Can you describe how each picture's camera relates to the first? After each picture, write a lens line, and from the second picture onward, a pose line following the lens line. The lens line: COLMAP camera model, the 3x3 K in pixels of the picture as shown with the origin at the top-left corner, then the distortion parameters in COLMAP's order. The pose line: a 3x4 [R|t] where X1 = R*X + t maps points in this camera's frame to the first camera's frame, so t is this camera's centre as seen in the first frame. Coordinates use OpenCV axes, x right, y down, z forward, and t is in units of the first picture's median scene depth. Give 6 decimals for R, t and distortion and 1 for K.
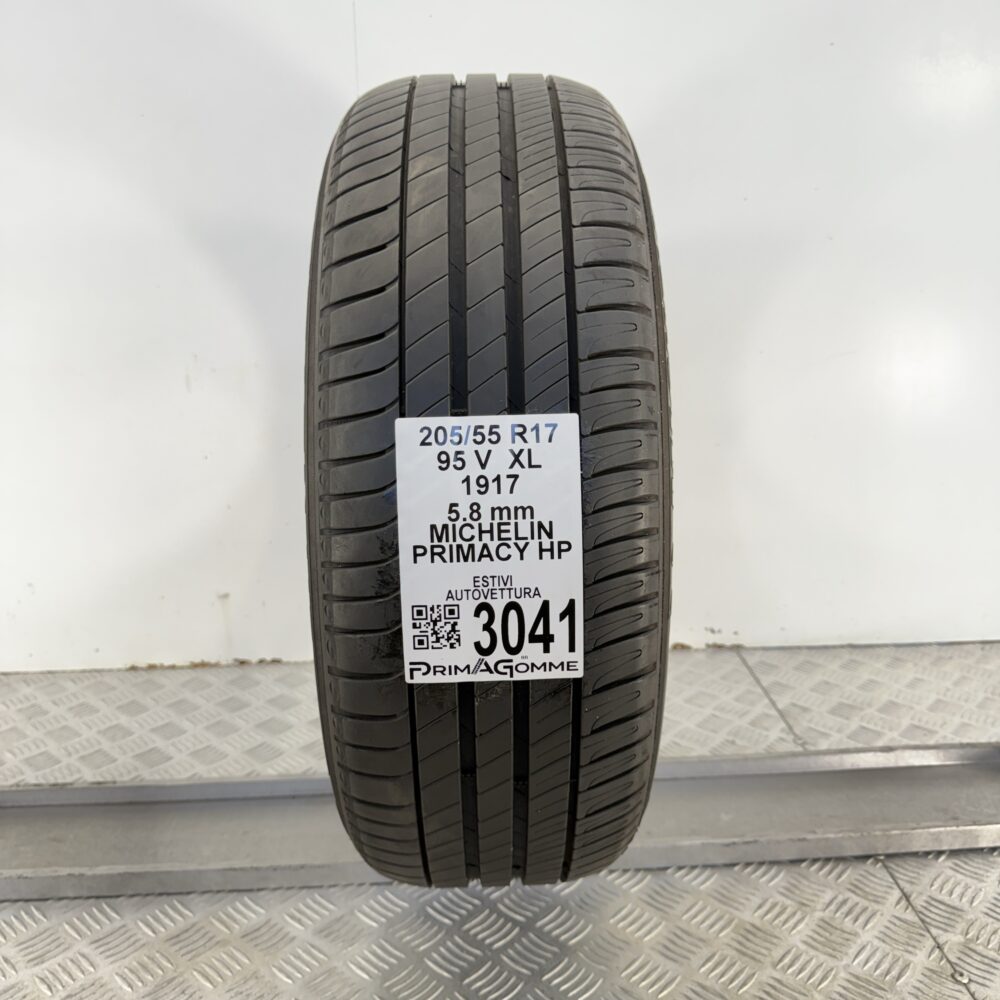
lens RADIAL K [[1012.4, 0, 500.0], [0, 1012.4, 500.0], [0, 0, 1]] dist [0.020621, -0.025872]
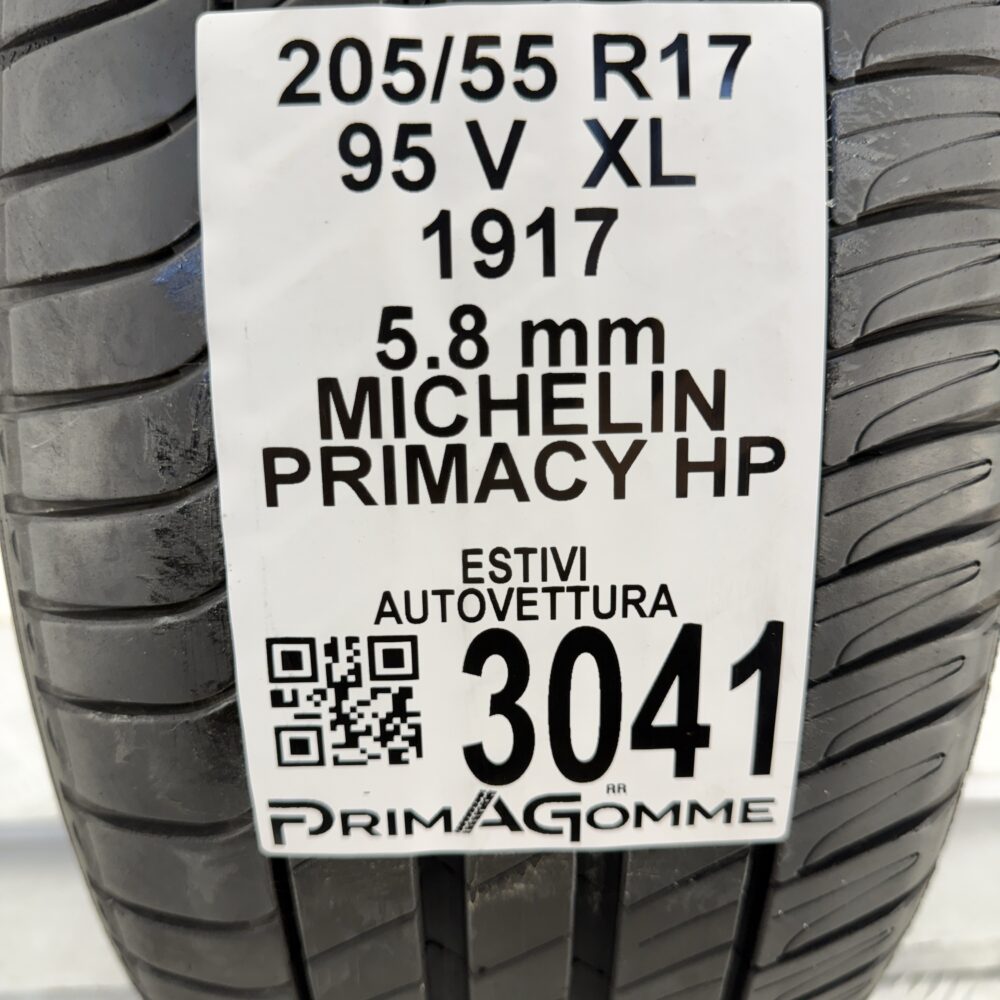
lens RADIAL K [[1012.4, 0, 500.0], [0, 1012.4, 500.0], [0, 0, 1]] dist [0.020621, -0.025872]
pose [[0.999968, 0.007609, -0.002639, -0.013952], [-0.007311, 0.995092, 0.098687, 0.029820], [0.003377, -0.098665, 0.995115, 0.694261]]
